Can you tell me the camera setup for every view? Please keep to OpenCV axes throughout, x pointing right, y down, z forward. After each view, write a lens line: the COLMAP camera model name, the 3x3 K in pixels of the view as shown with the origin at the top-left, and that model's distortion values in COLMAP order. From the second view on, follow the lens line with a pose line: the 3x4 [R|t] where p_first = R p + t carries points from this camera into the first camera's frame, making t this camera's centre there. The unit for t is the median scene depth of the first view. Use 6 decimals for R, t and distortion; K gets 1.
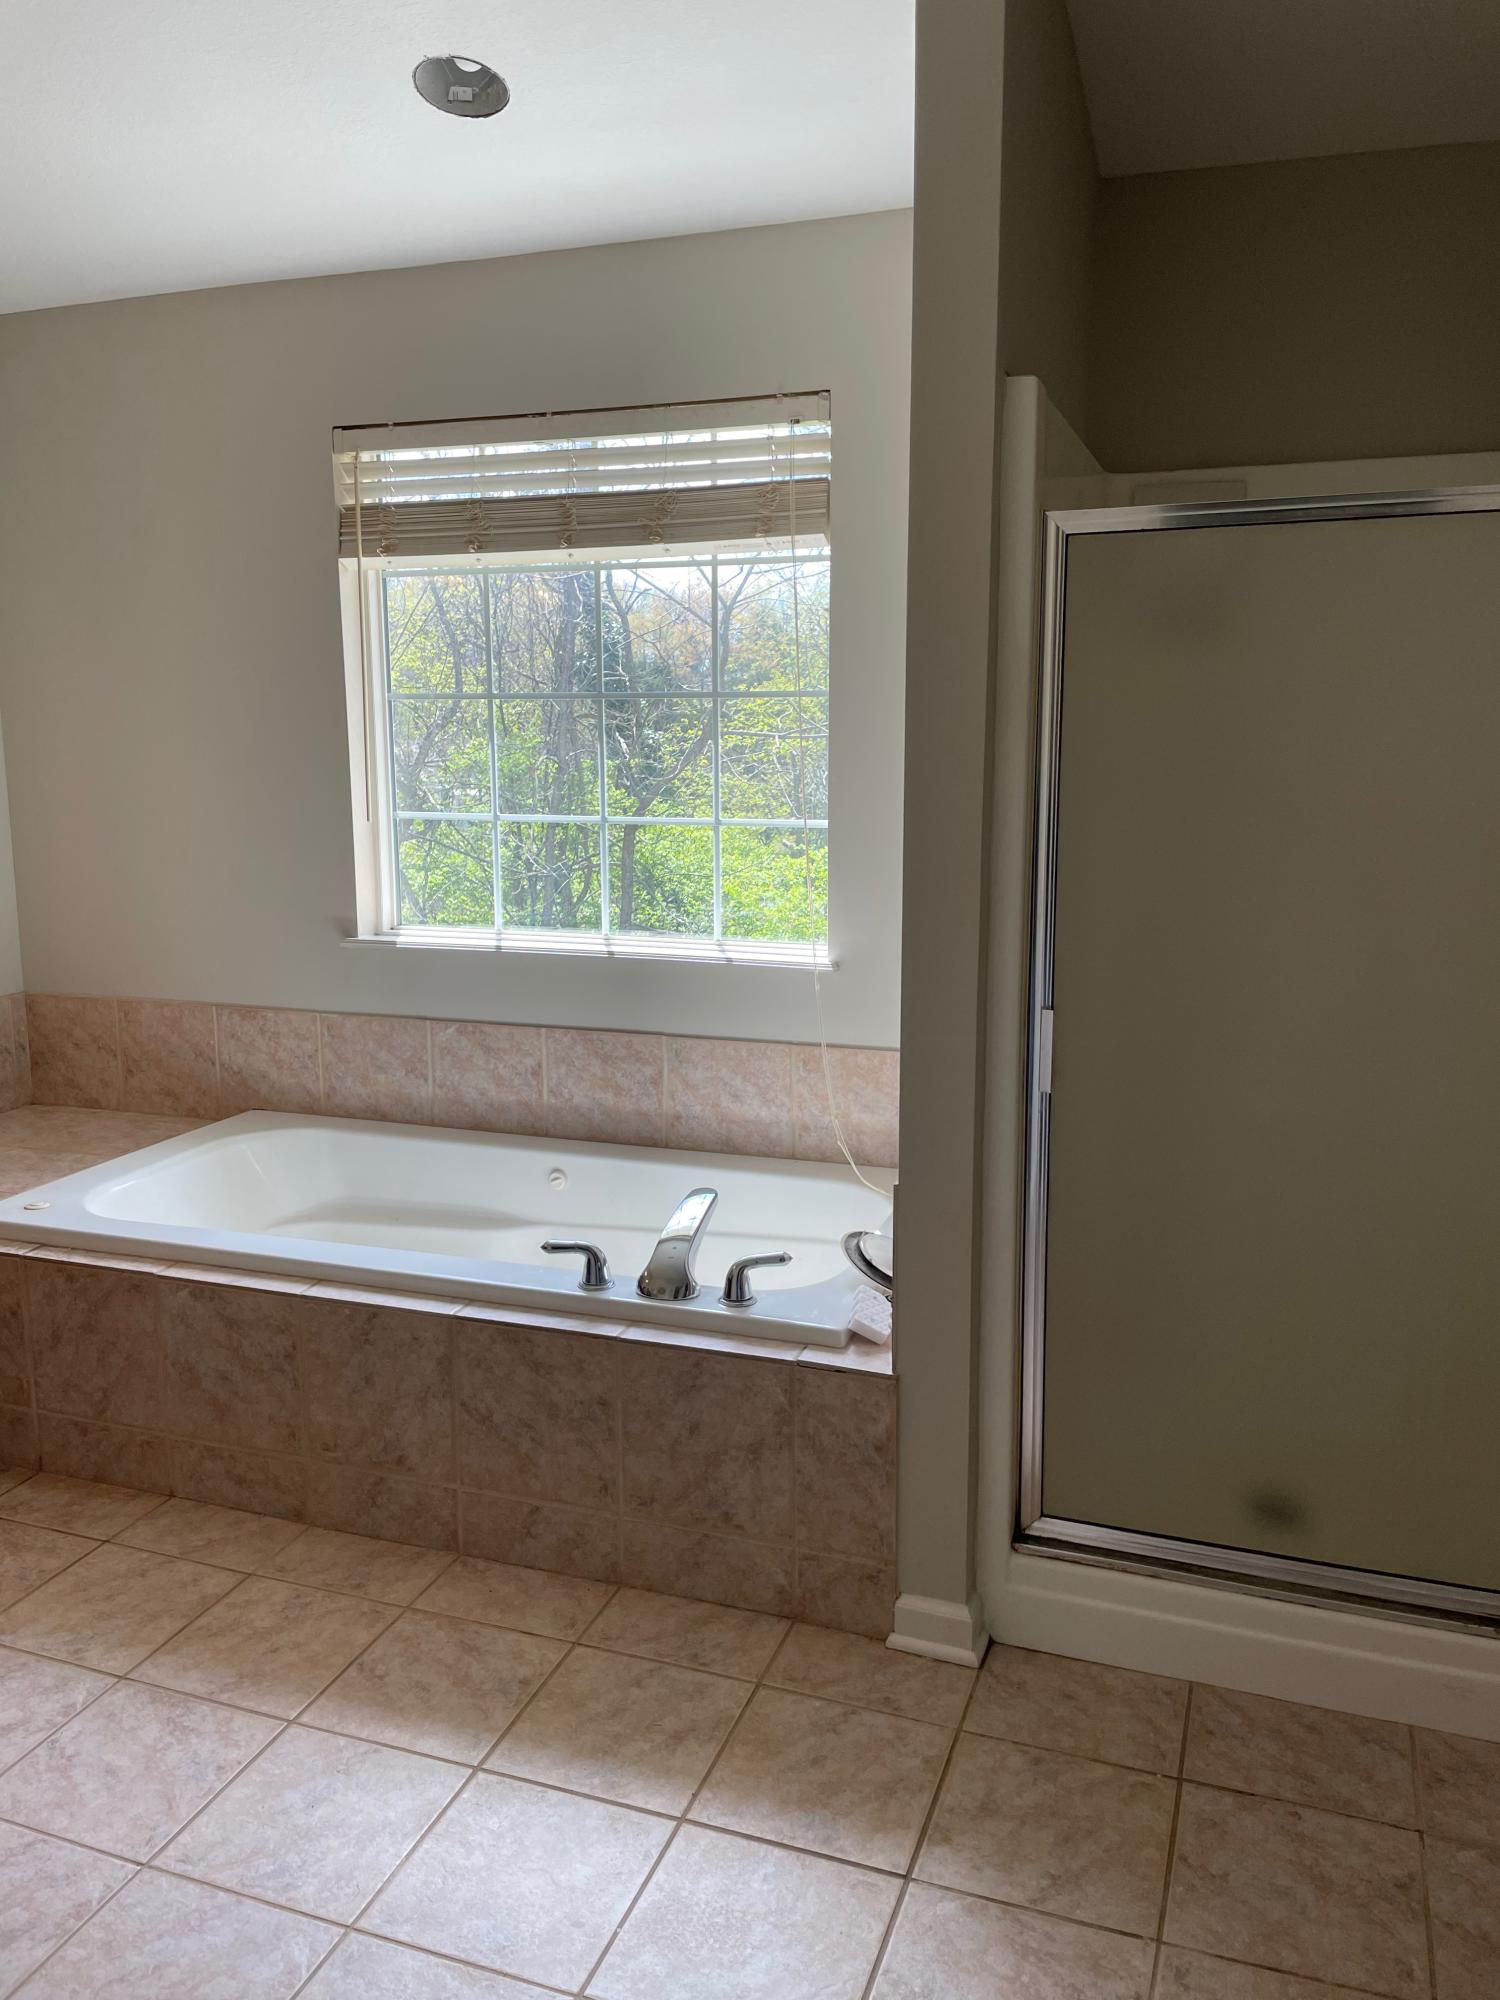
lens RADIAL K [[1517.0, 0, 749.5], [0, 1517.0, 999.9], [0, 0, 1]] dist [0.076634, -0.108286]
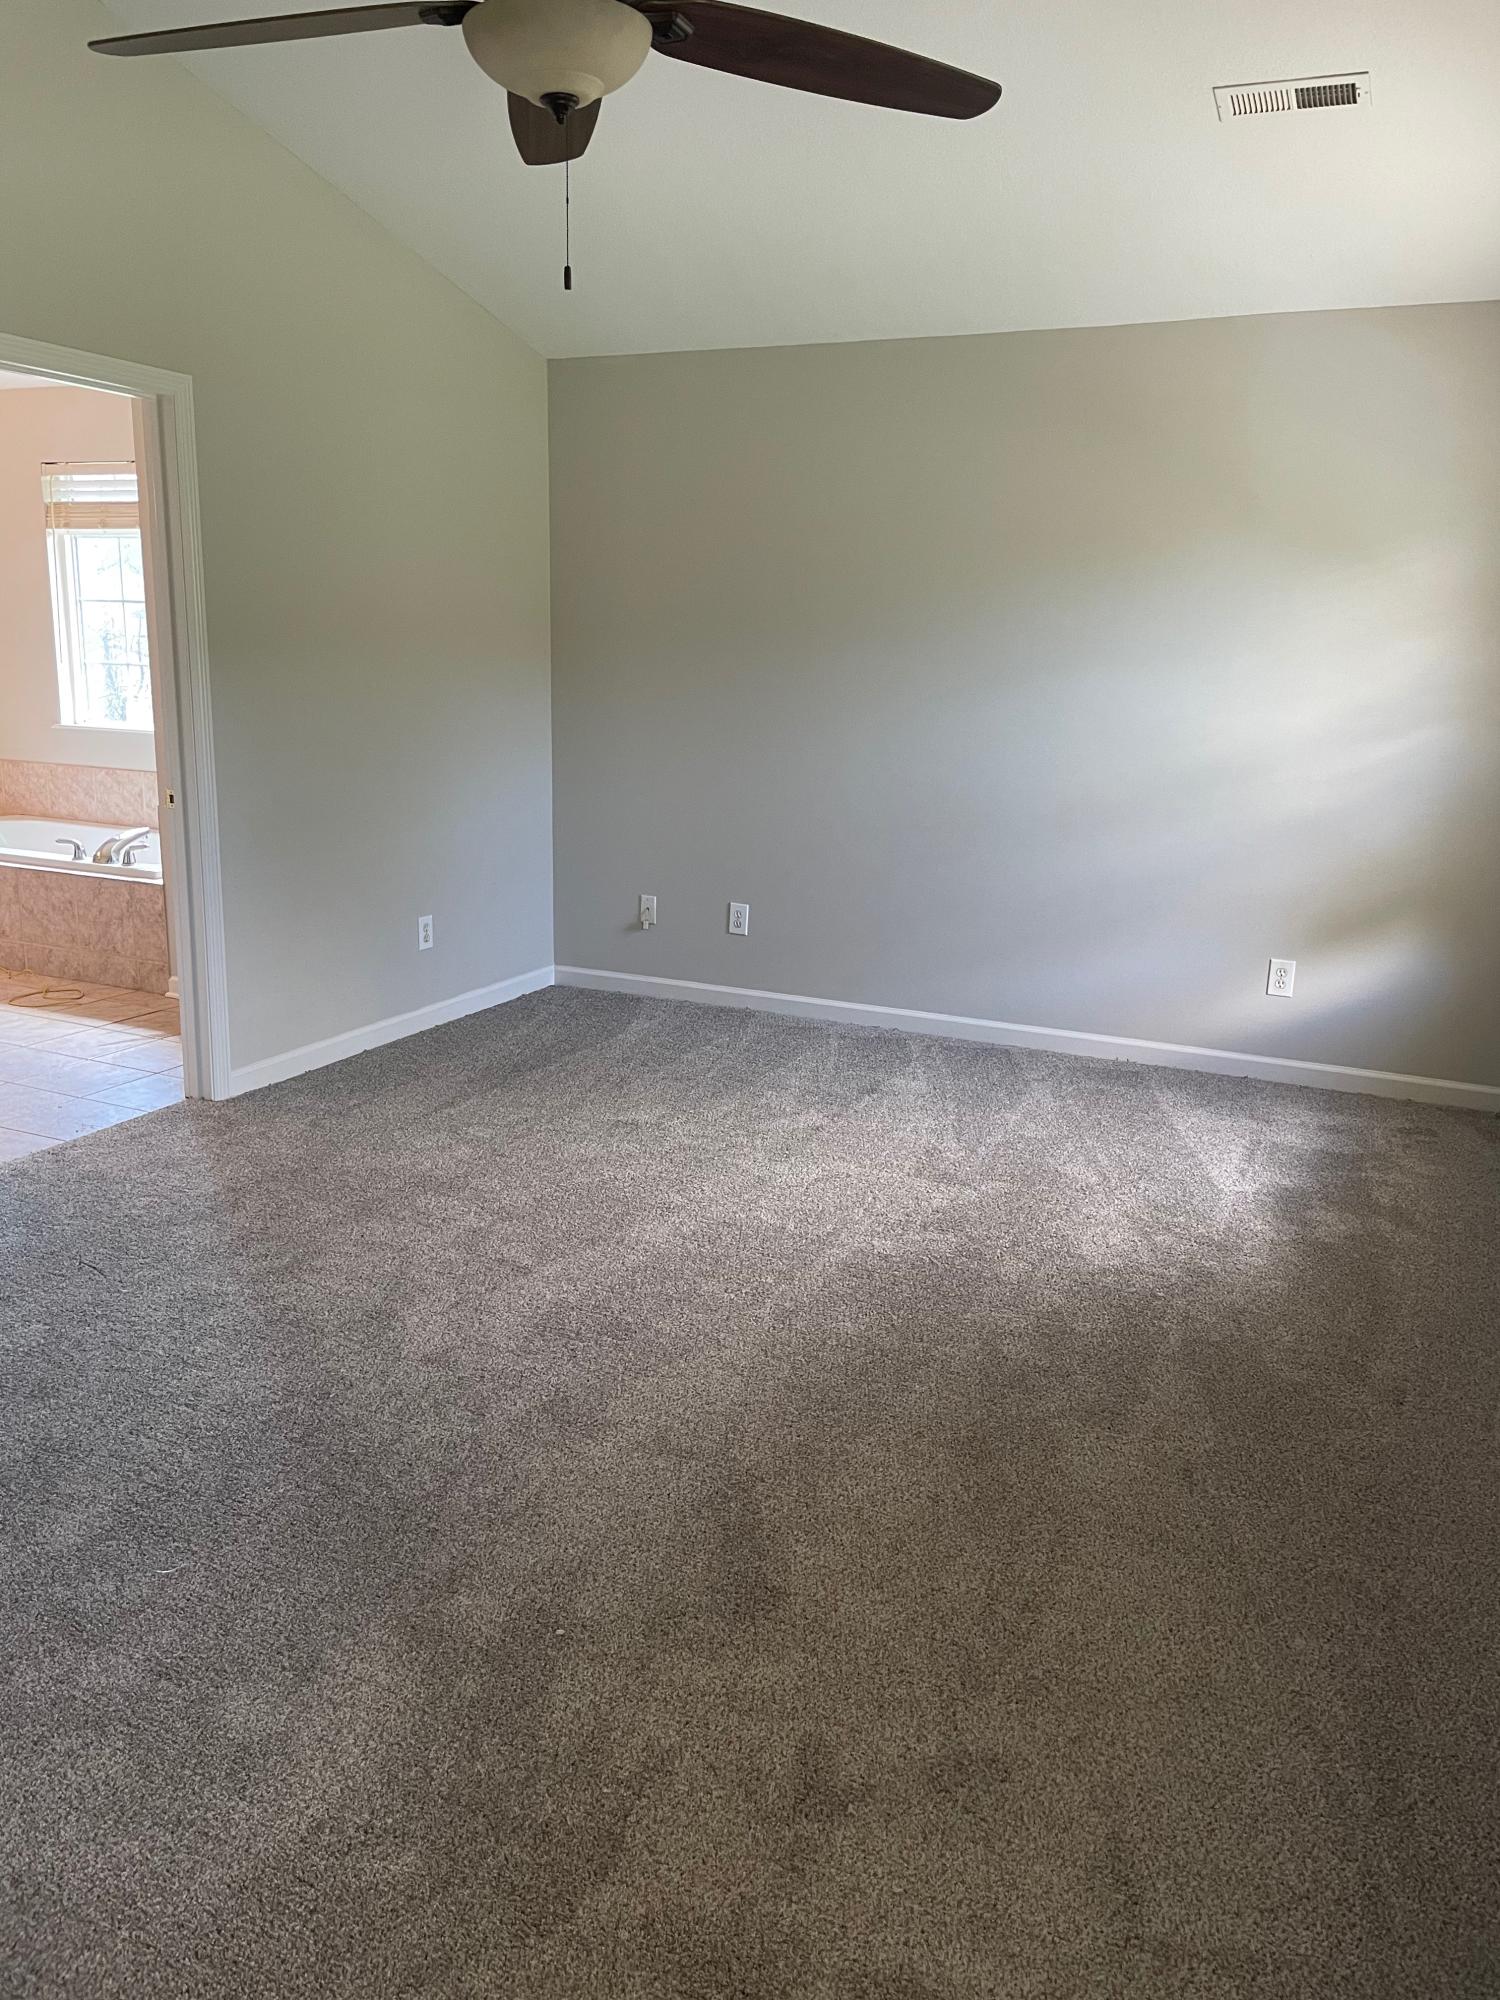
lens RADIAL K [[1517.0, 0, 753.1], [0, 1517.0, 997.5], [0, 0, 1]] dist [0.076634, -0.108286]
pose [[0.994371, 0.050107, -0.093353, 1.164016], [-0.045162, 0.997500, 0.054352, 0.227591], [0.095843, -0.049830, 0.994148, -1.254678]]
